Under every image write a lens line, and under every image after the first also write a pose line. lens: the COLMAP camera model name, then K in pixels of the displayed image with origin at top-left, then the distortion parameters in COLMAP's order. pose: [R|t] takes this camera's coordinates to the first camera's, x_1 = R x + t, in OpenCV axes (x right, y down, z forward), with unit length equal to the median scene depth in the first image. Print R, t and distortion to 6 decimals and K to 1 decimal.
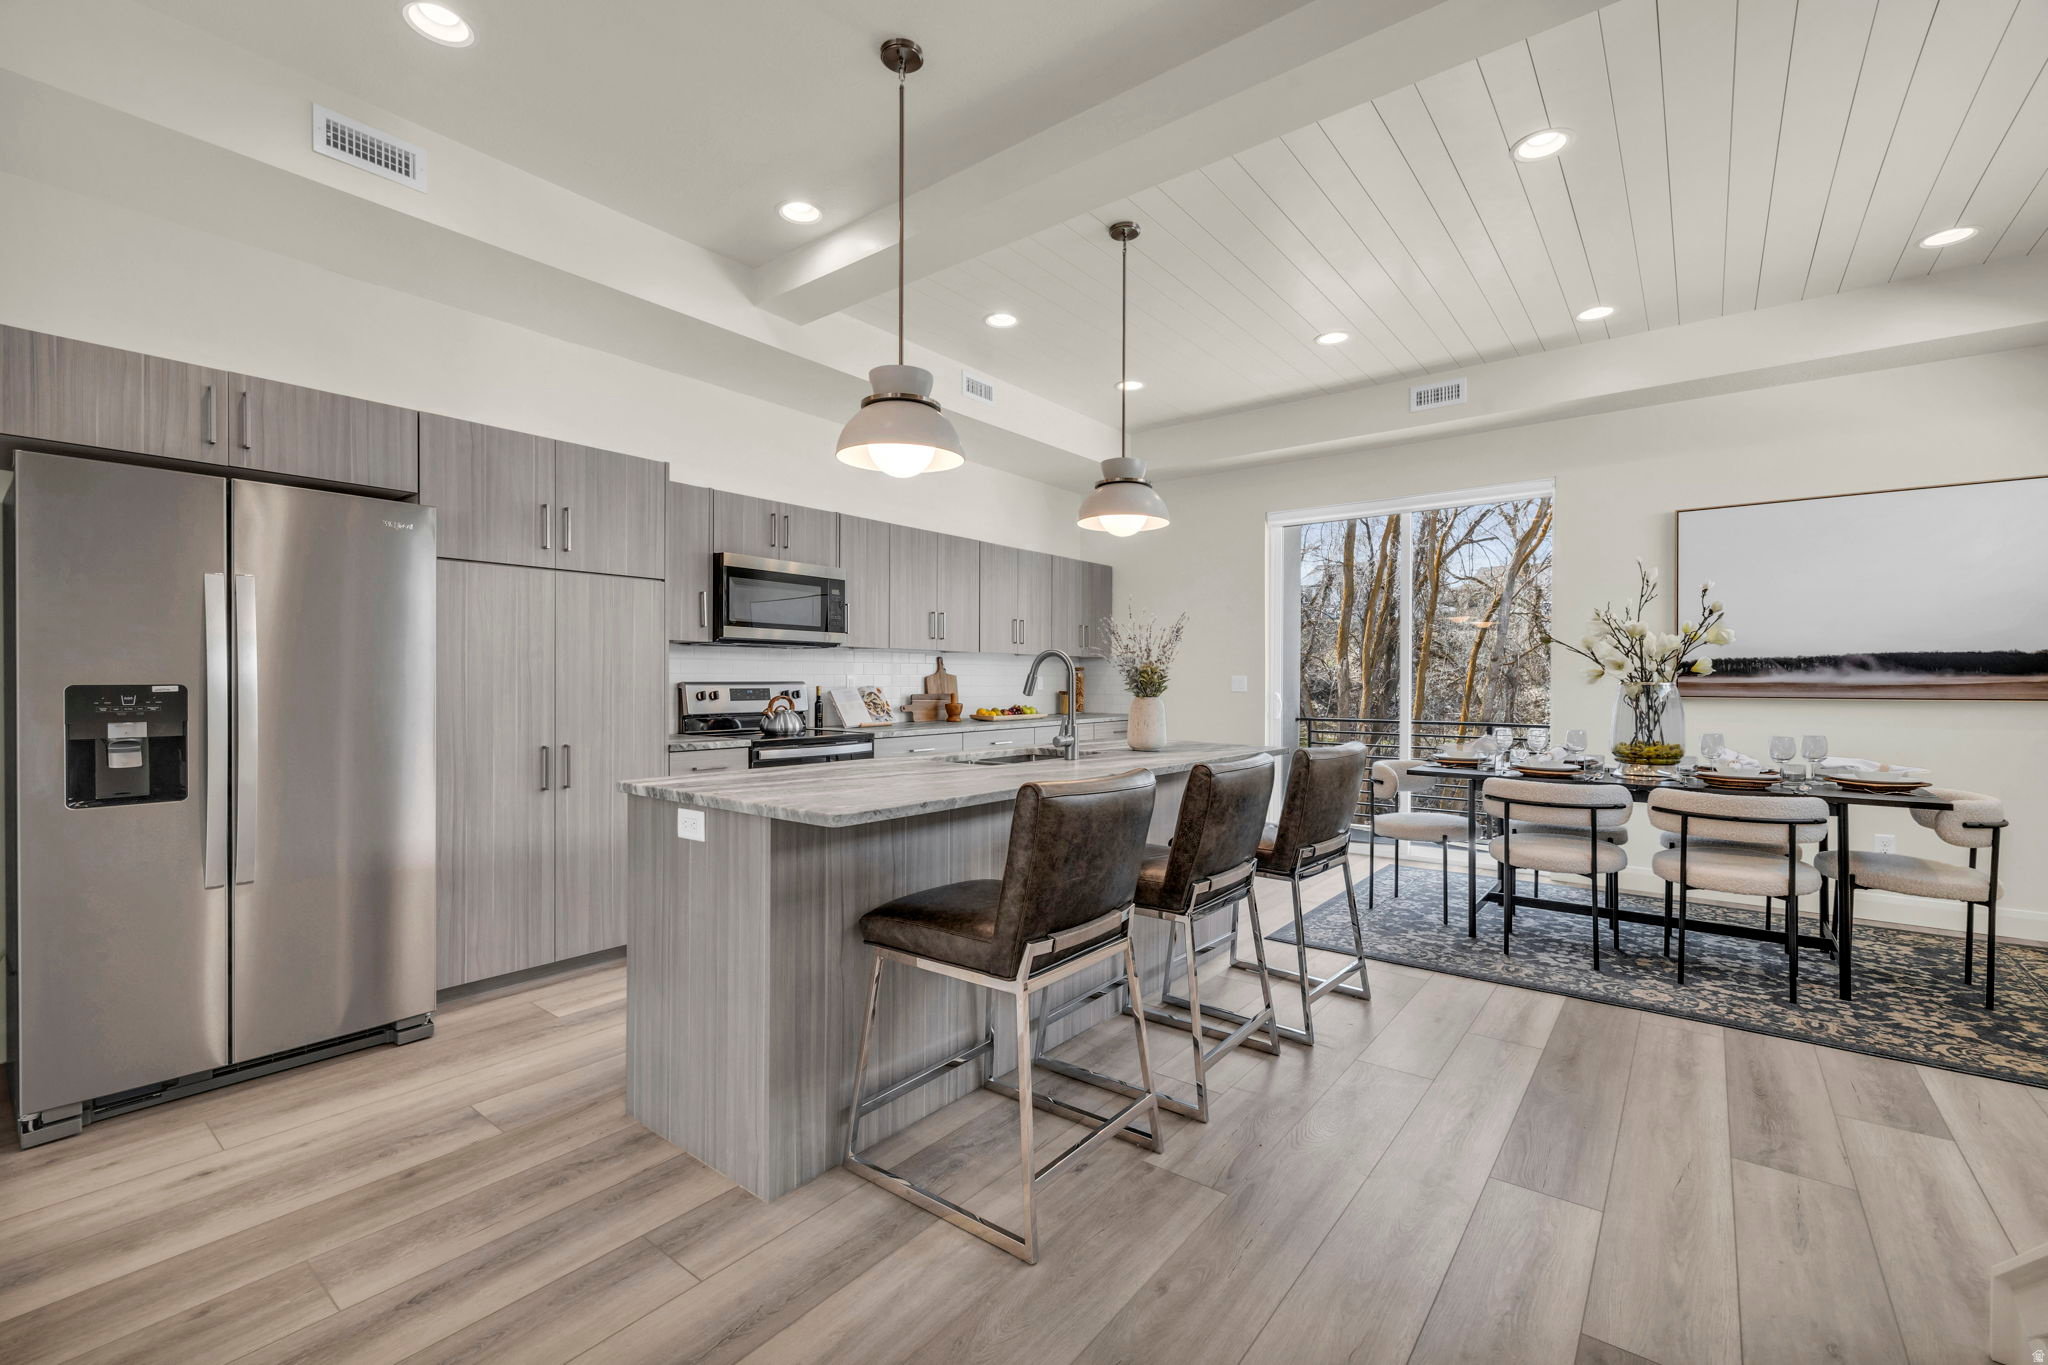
lens RADIAL K [[881.8, 0, 1018.1], [0, 881.8, 682.1], [0, 0, 1]] dist [-0.001433, 0.000573]
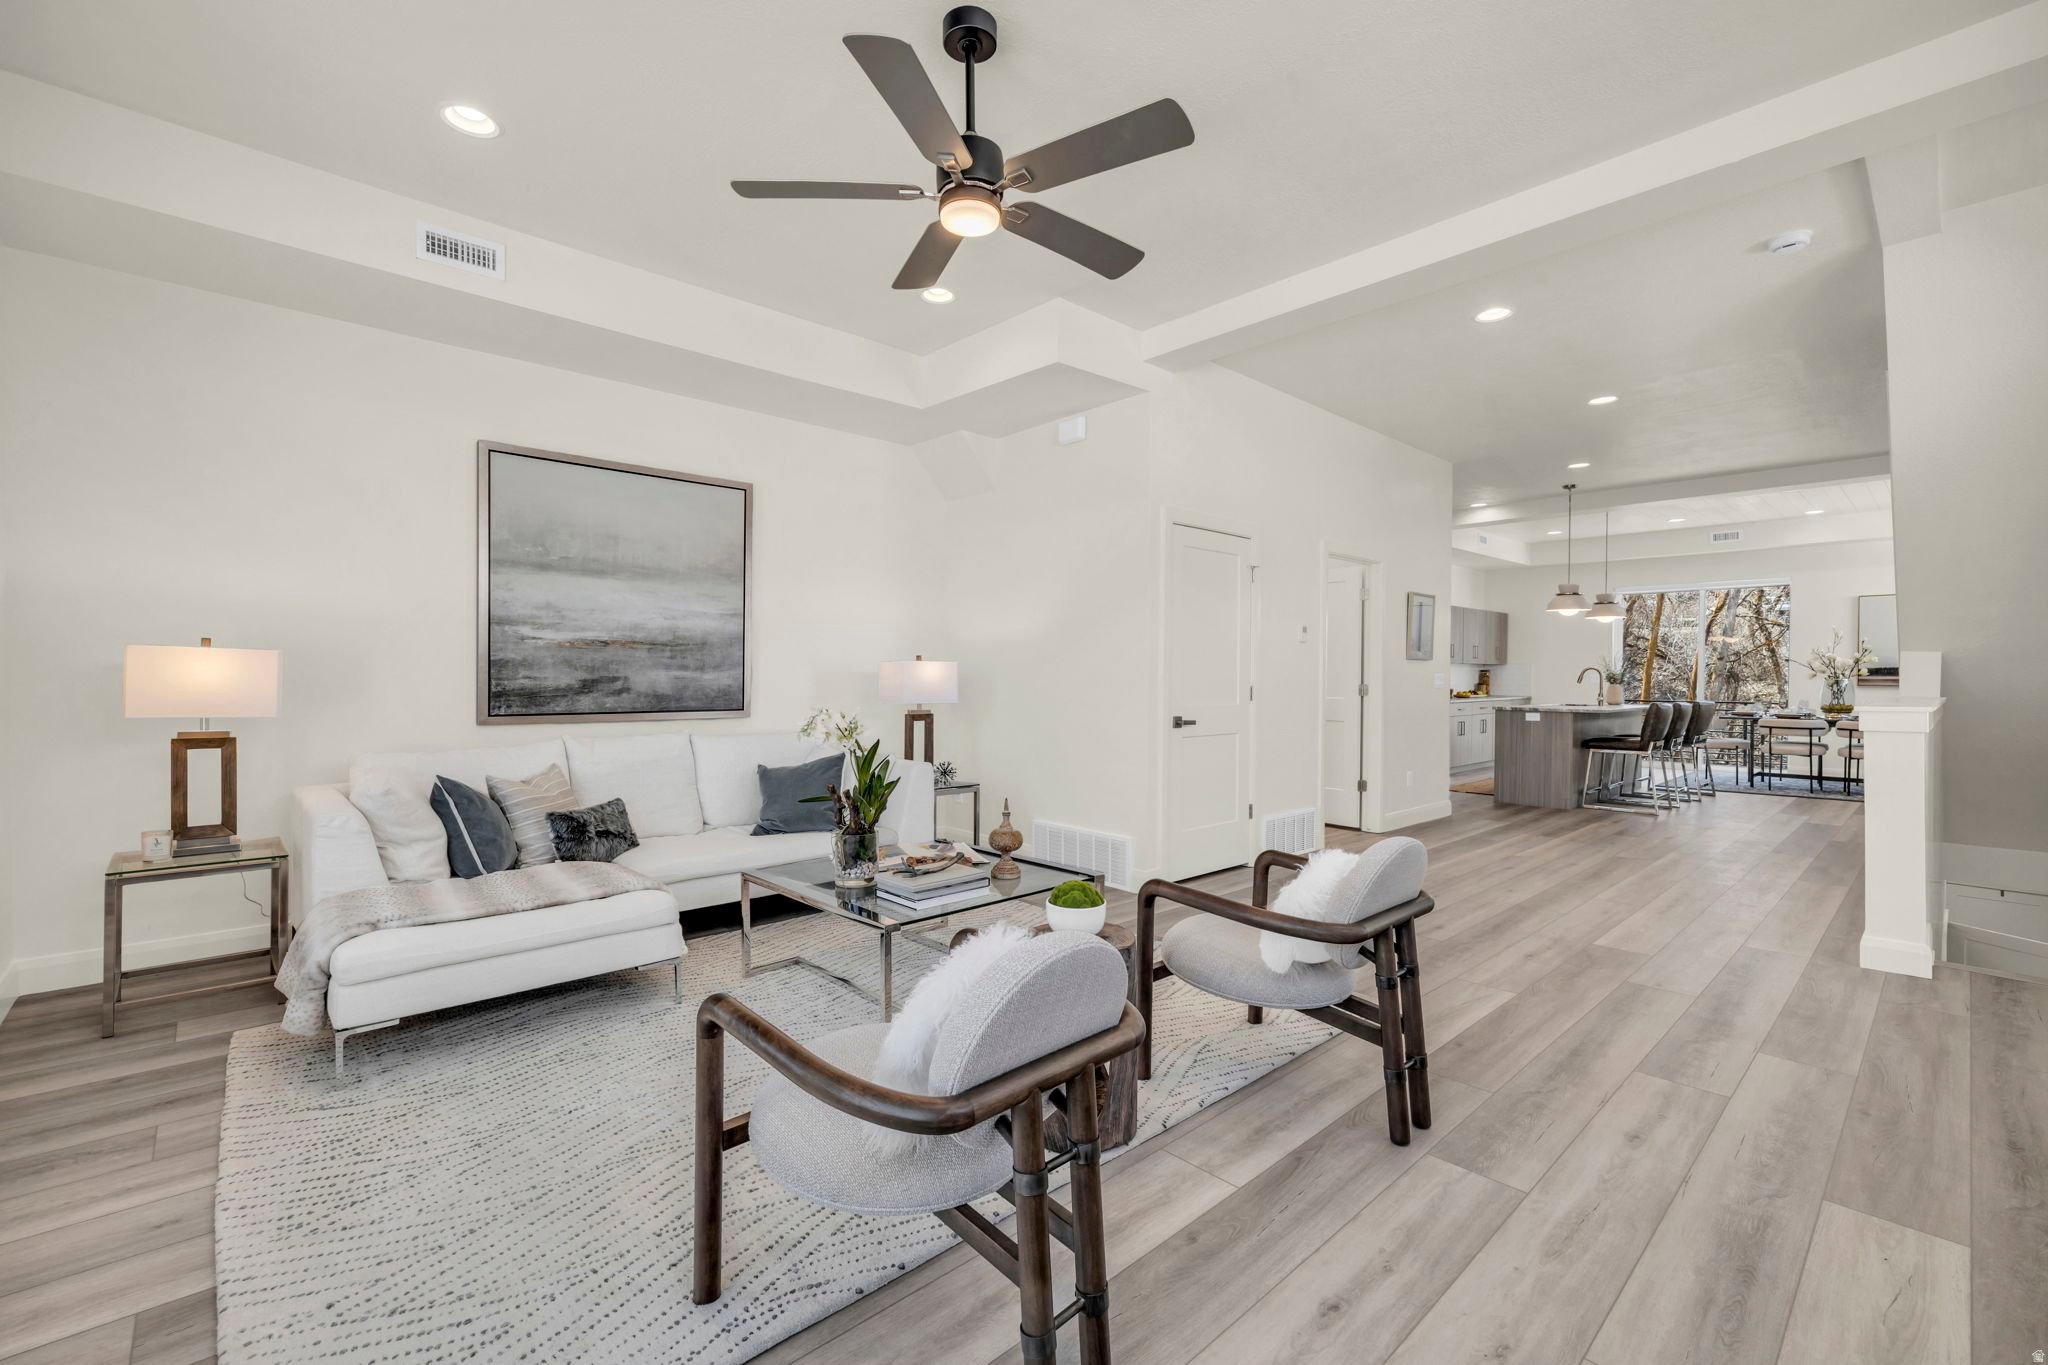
lens RADIAL K [[881.8, 0, 1072.5], [0, 881.8, 688.8], [0, 0, 1]] dist [-0.001433, 0.000573]
pose [[0.992816, 0.003110, -0.119610, -0.980626], [-0.001433, 0.999900, 0.014099, -0.002006], [0.119642, -0.013826, 0.992721, -1.502749]]
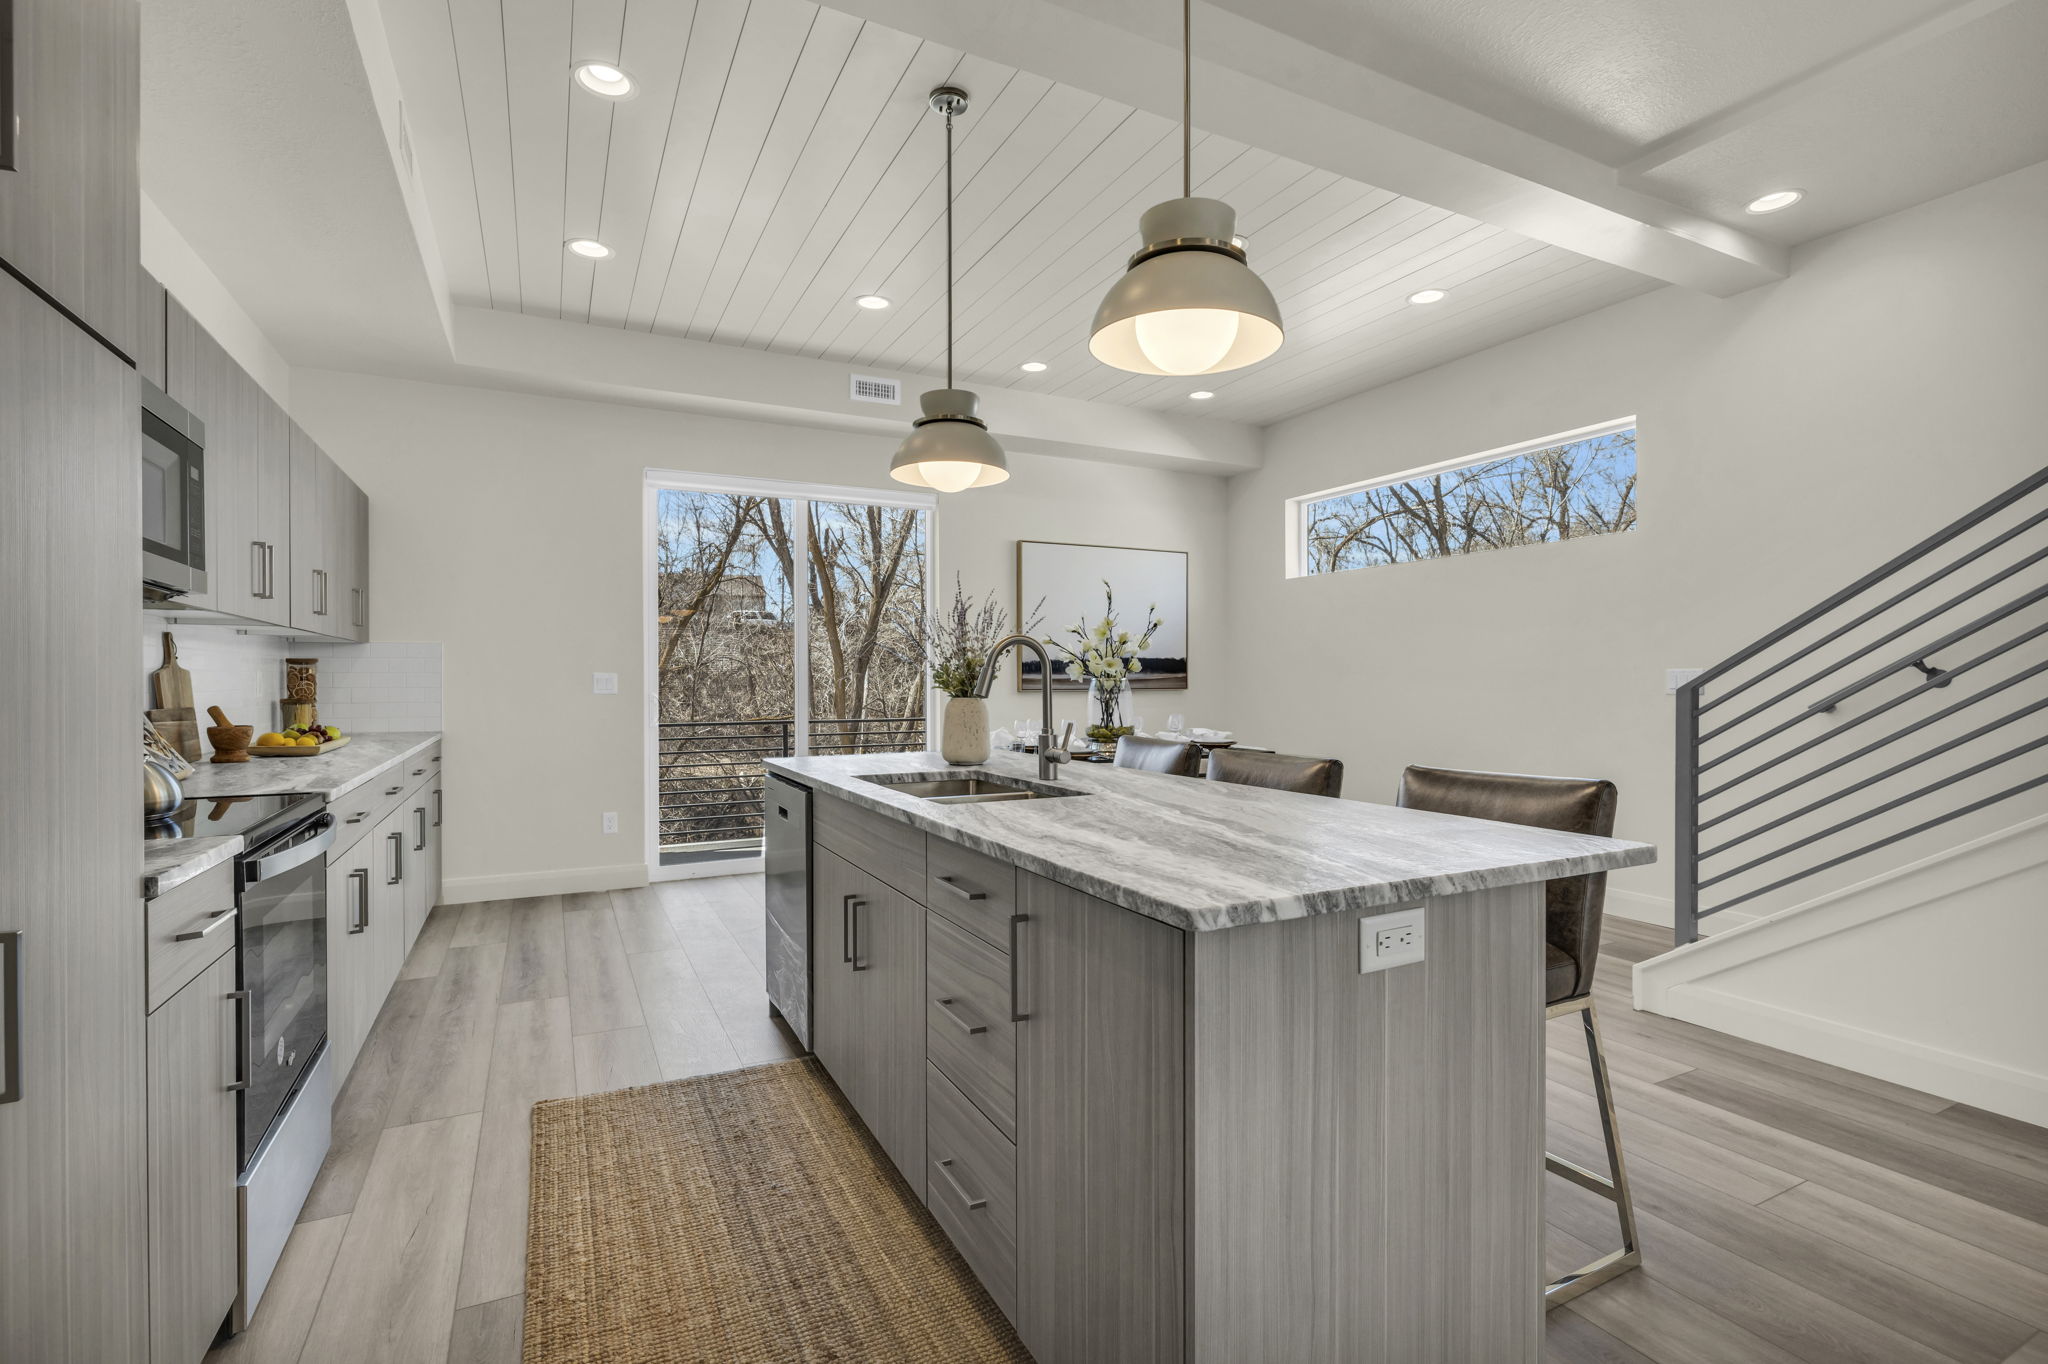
lens RADIAL K [[935.5, 0, 1026.8], [0, 935.5, 683.8], [0, 0, 1]] dist [-0.004057, 0.001128]
pose [[0.417235, -0.008215, 0.908761, -0.526760], [0.006050, 0.999962, 0.006261, -0.000216], [-0.908778, 0.002885, 0.417269, 0.513938]]
